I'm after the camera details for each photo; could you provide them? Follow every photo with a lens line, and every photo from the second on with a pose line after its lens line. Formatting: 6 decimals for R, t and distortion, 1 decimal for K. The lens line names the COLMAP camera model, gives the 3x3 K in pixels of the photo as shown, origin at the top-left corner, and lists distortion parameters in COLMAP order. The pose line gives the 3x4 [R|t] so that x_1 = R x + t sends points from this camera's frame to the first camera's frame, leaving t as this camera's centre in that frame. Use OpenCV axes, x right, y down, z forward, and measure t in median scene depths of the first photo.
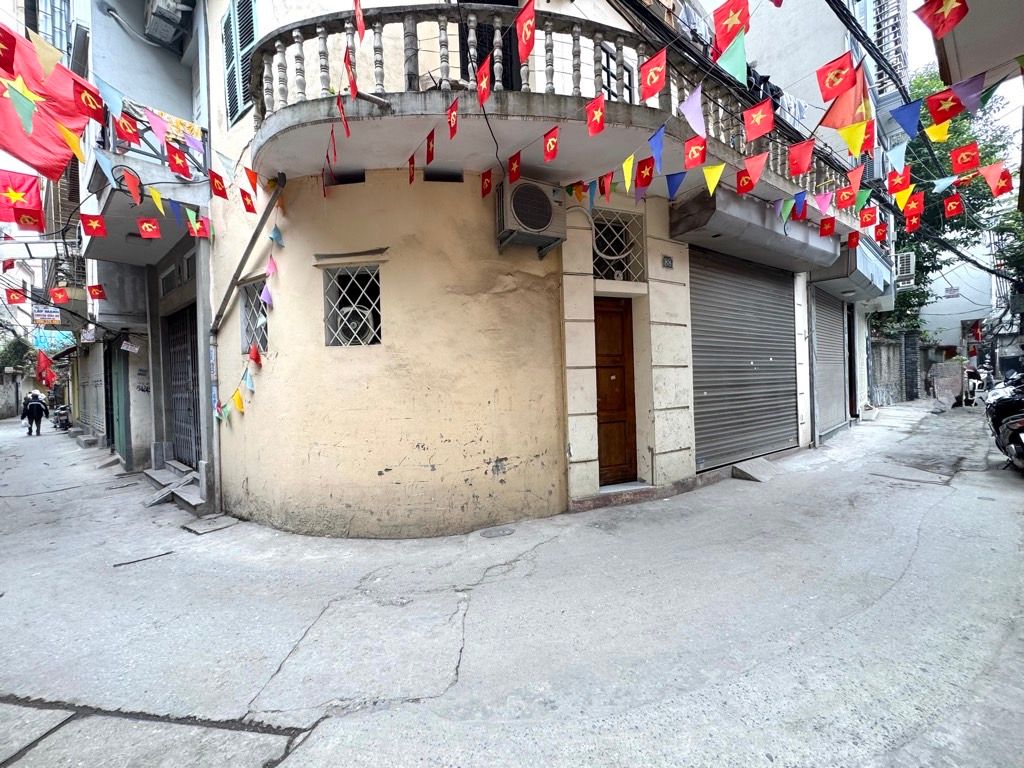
lens RADIAL K [[408.8, 0, 514.3], [0, 408.8, 384.7], [0, 0, 1]] dist [-0.001938, 0.000594]
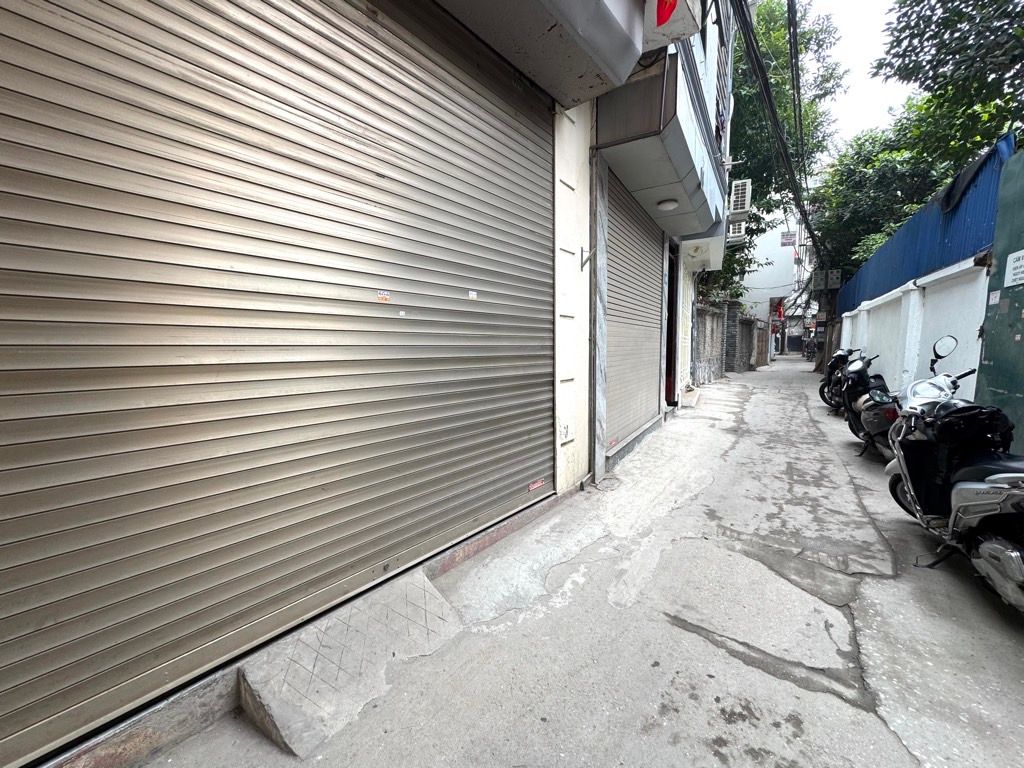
lens RADIAL K [[408.8, 0, 510.6], [0, 408.8, 385.5], [0, 0, 1]] dist [-0.001938, 0.000594]
pose [[0.957227, -0.005889, 0.289277, 0.290823], [-0.016652, 0.997015, 0.075396, -0.004212], [-0.288858, -0.076988, 0.954271, 0.327422]]
